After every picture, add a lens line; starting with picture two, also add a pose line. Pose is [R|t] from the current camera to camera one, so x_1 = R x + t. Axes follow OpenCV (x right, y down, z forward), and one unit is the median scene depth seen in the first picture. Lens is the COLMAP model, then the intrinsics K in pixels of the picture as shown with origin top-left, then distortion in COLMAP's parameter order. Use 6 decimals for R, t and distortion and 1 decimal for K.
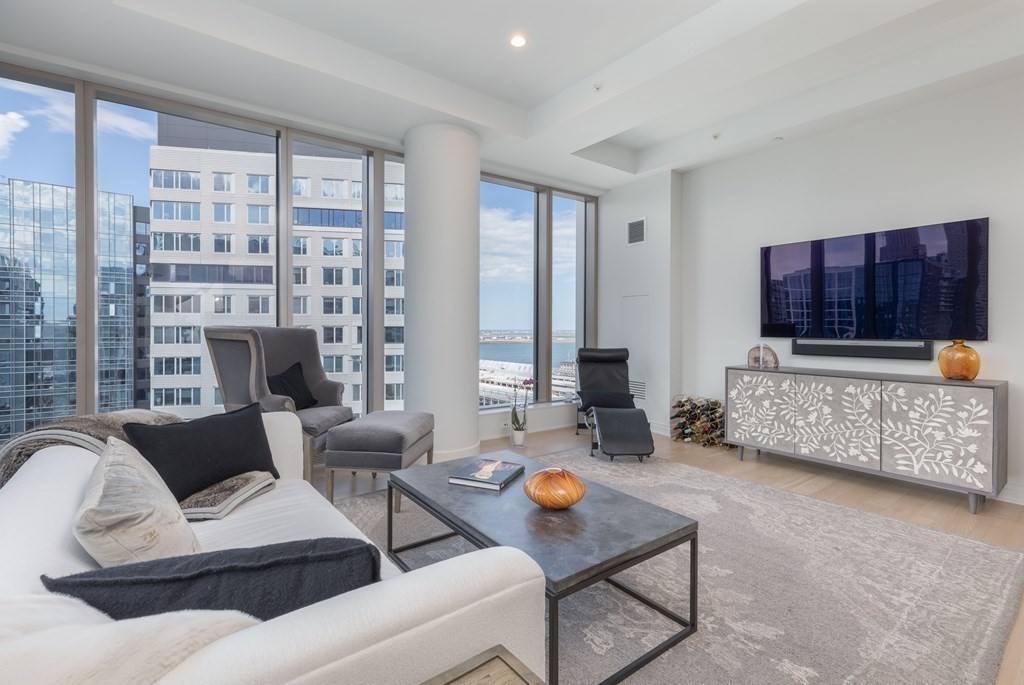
lens RADIAL K [[466.5, 0, 502.7], [0, 466.5, 328.6], [0, 0, 1]] dist [0.005571, -0.000055]
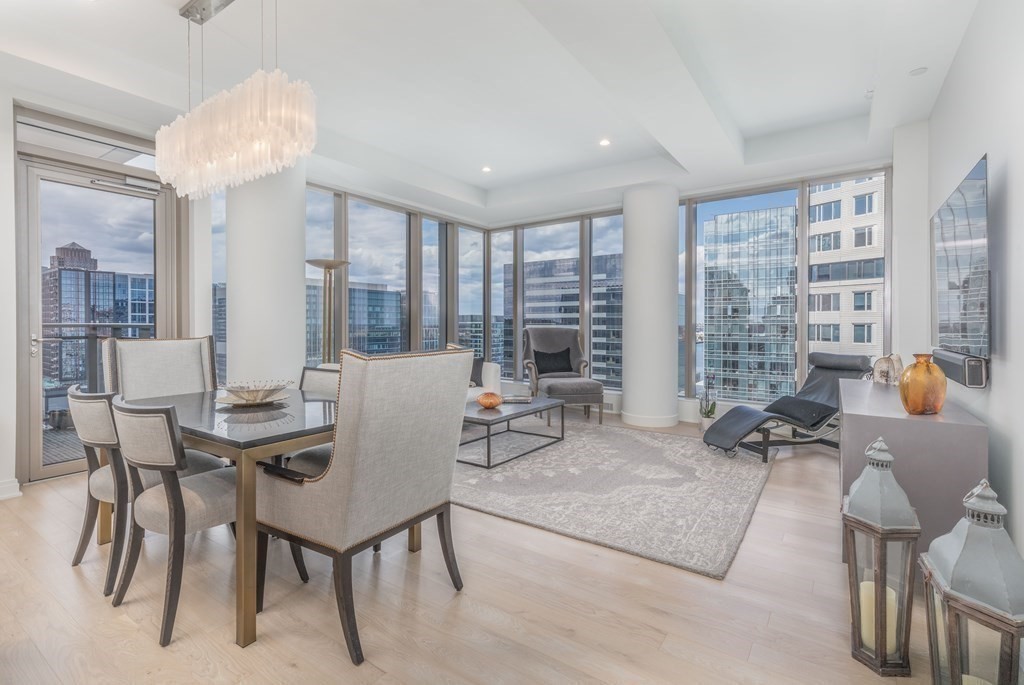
lens RADIAL K [[466.5, 0, 502.7], [0, 466.5, 328.6], [0, 0, 1]] dist [0.005571, -0.000055]
pose [[0.305431, 0.007924, -0.952181, 1.320809], [-0.002507, 0.999969, 0.007517, -0.017372], [0.952211, 0.000091, 0.305441, 0.205431]]
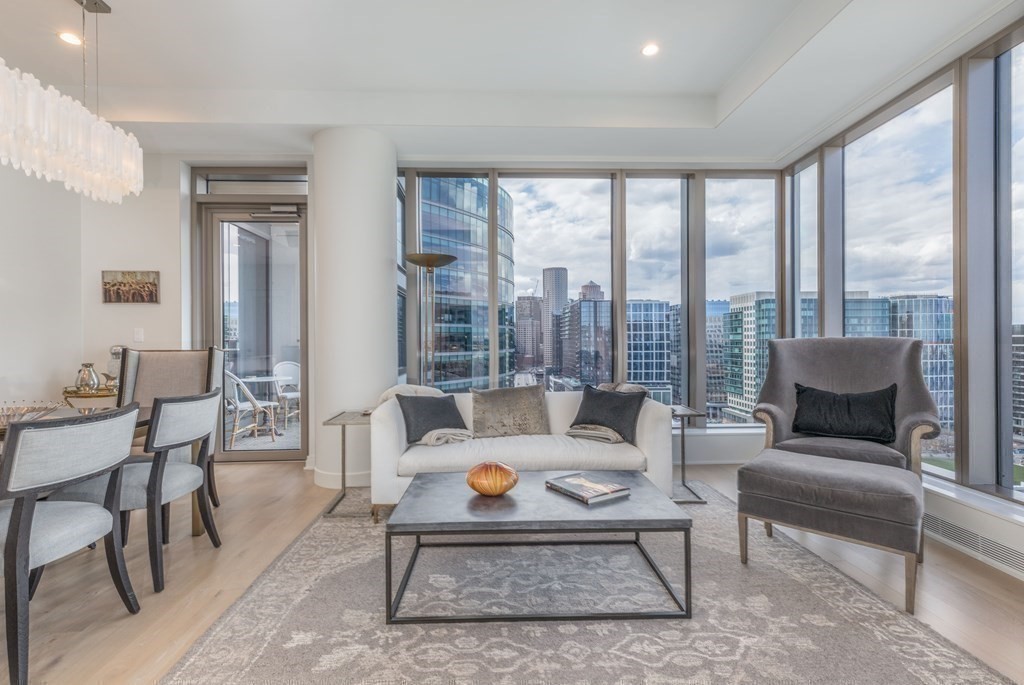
lens RADIAL K [[457.1, 0, 514.9], [0, 457.1, 339.5], [0, 0, 1]] dist [0.001197, 0.000098]
pose [[-0.561390, -0.000539, -0.827551, 0.587663], [0.002581, 0.999994, -0.002402, -0.003350], [0.827548, -0.003484, -0.561385, 0.963810]]
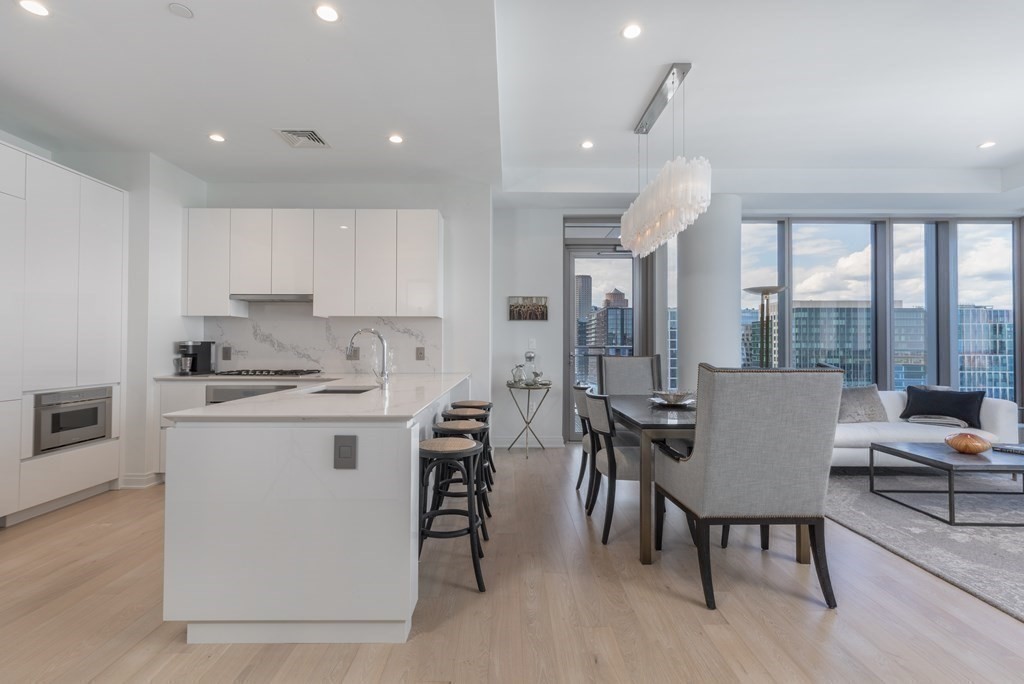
lens RADIAL K [[450.4, 0, 521.9], [0, 450.4, 343.4], [0, 0, 1]] dist [0.002937, 0.000821]
pose [[-0.592150, -0.010607, -0.805758, 1.455039], [-0.007431, 0.999943, -0.007702, -0.011972], [0.805794, 0.001427, -0.592195, 0.367526]]
